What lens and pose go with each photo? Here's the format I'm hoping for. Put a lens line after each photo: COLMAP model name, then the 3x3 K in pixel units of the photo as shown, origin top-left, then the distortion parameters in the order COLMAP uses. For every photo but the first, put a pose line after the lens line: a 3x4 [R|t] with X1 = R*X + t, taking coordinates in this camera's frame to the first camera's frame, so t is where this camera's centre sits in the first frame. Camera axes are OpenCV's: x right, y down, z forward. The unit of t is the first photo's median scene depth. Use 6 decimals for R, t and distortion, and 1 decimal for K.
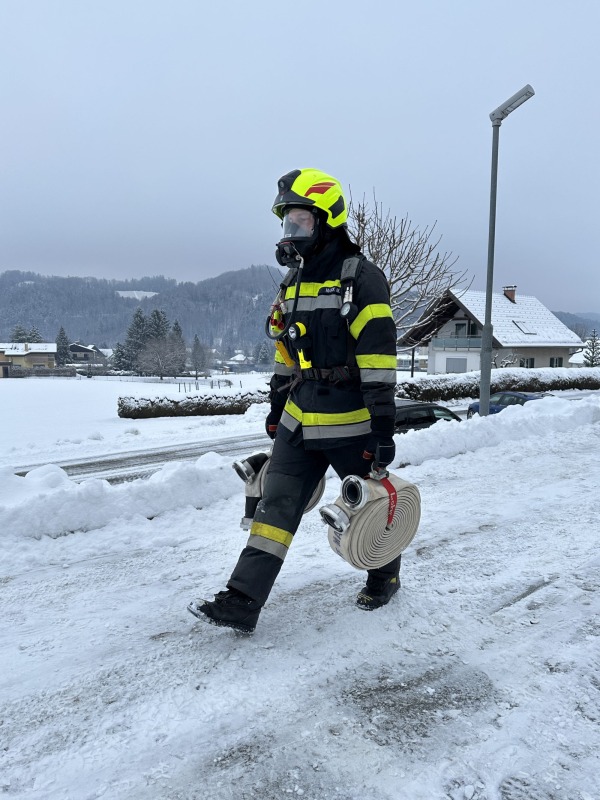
lens RADIAL K [[572.1, 0, 302.0], [0, 572.1, 399.4], [0, 0, 1]] dist [0.087322, -0.131920]
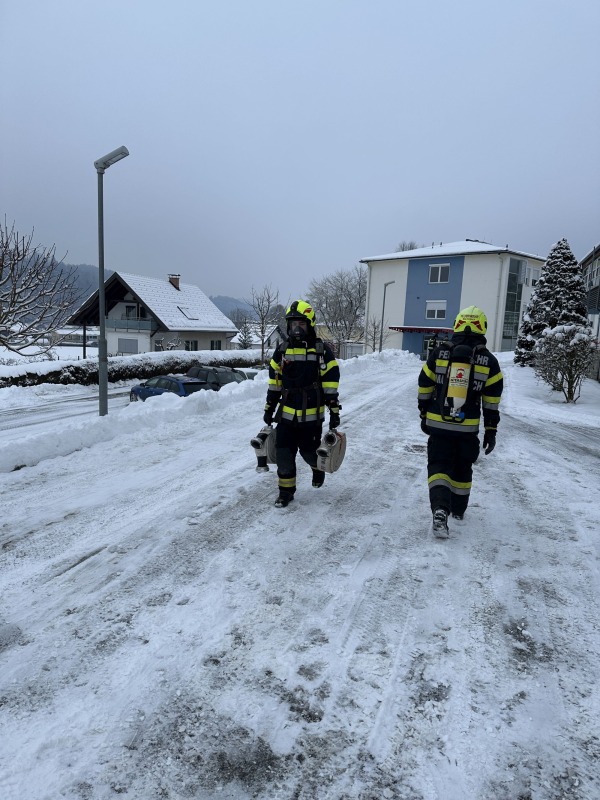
lens RADIAL K [[551.3, 0, 300.0], [0, 551.3, 400.0], [0, 0, 1]] dist [0.046225, -0.074147]
pose [[0.855518, -0.038320, 0.516353, 0.067818], [0.013355, 0.998559, 0.051980, -0.051836], [-0.517601, -0.037574, 0.854797, -0.172893]]
